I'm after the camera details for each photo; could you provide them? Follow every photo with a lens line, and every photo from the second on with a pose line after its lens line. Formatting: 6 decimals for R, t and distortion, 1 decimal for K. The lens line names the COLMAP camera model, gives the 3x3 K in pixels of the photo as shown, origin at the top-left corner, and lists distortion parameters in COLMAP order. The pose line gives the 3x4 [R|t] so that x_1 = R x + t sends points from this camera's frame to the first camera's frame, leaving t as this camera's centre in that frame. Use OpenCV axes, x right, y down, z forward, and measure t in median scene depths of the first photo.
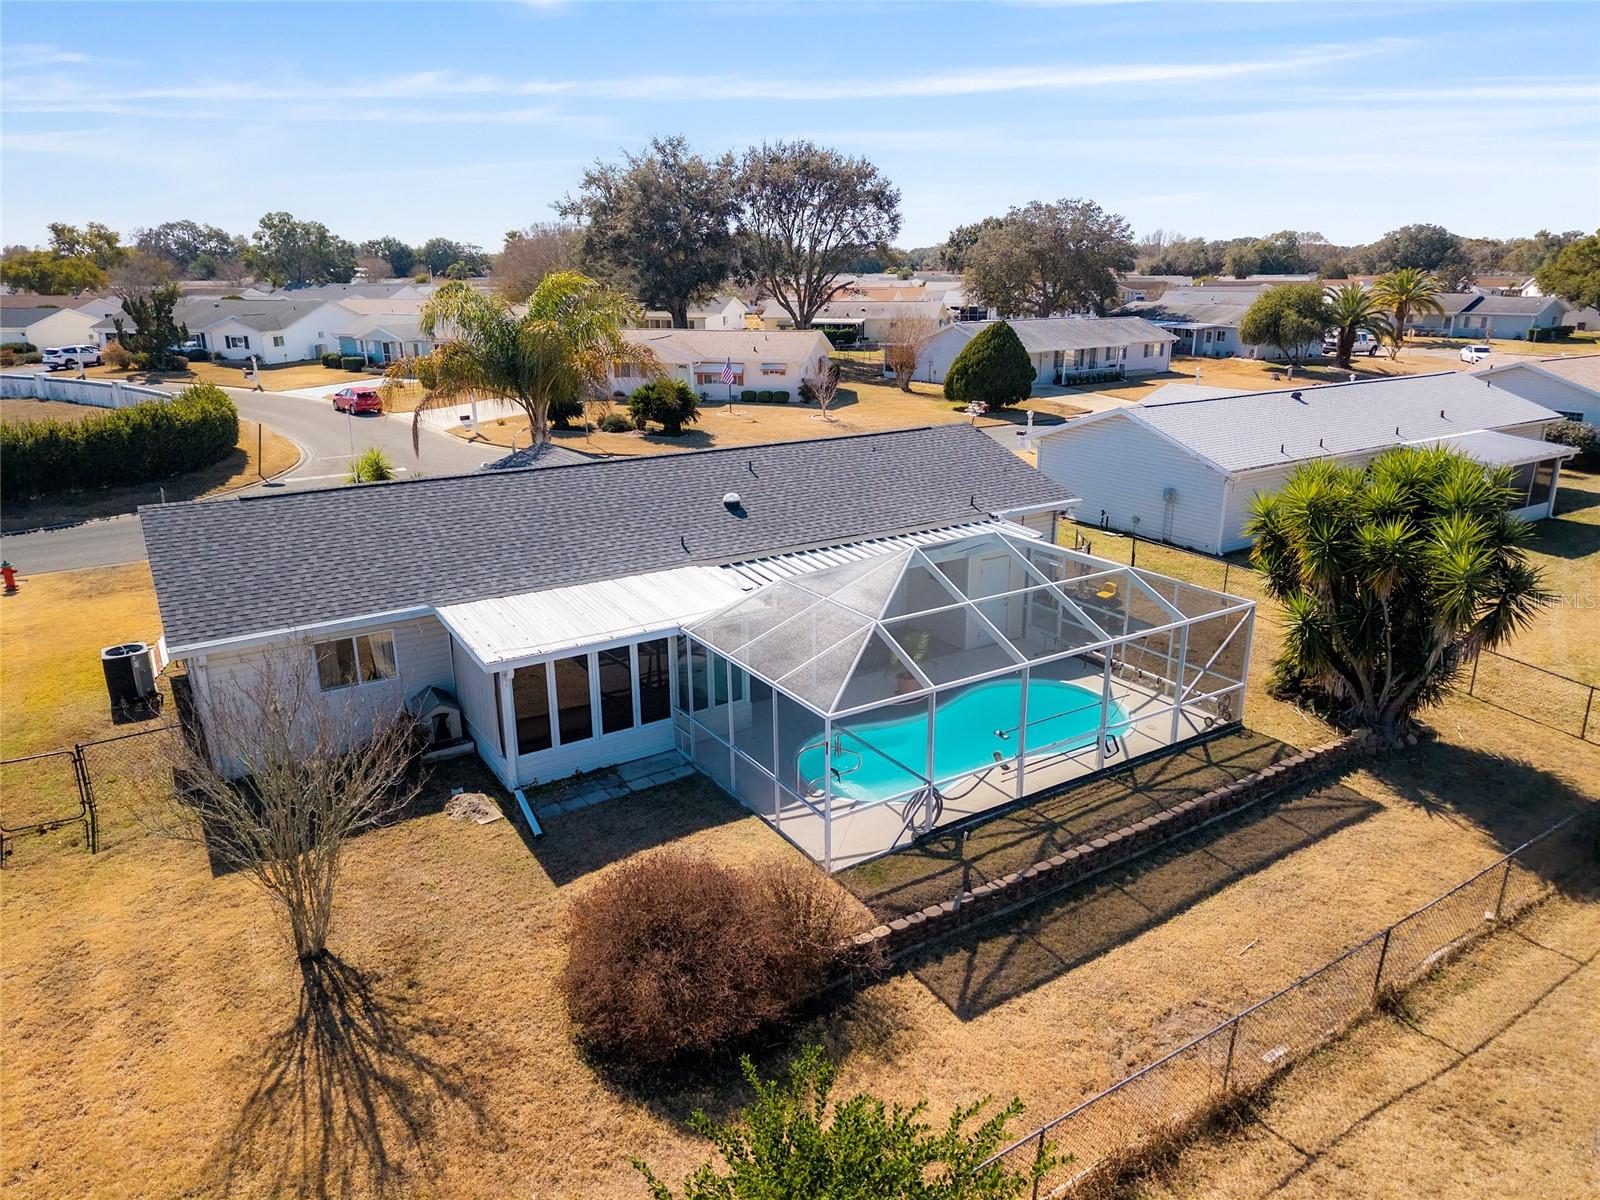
lens RADIAL K [[1072.6, 0, 798.1], [0, 1072.6, 608.2], [0, 0, 1]] dist [0.021511, -0.019732]
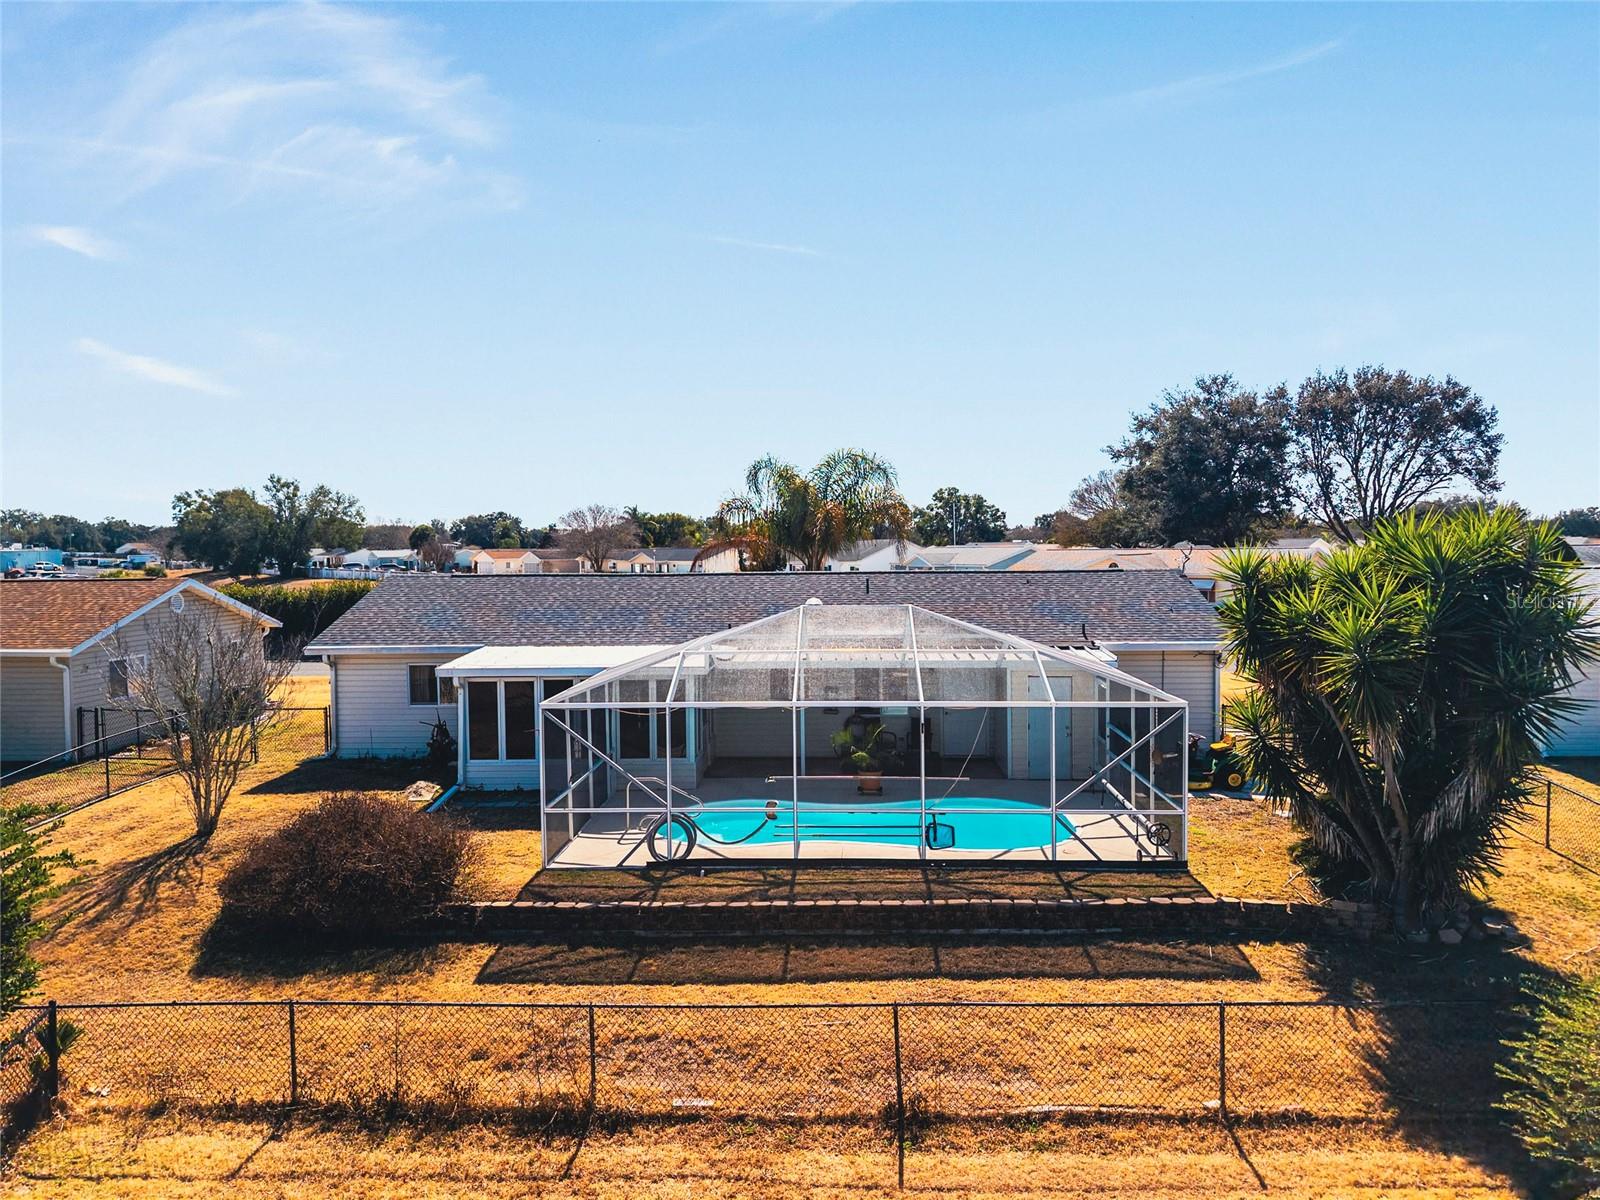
lens RADIAL K [[1072.6, 0, 789.2], [0, 1072.6, 612.5], [0, 0, 1]] dist [0.021511, -0.019732]
pose [[0.810855, 0.031231, -0.584414, 0.712600], [-0.172508, 0.966964, -0.187674, 0.141948], [0.559246, 0.252992, 0.789455, 0.219001]]
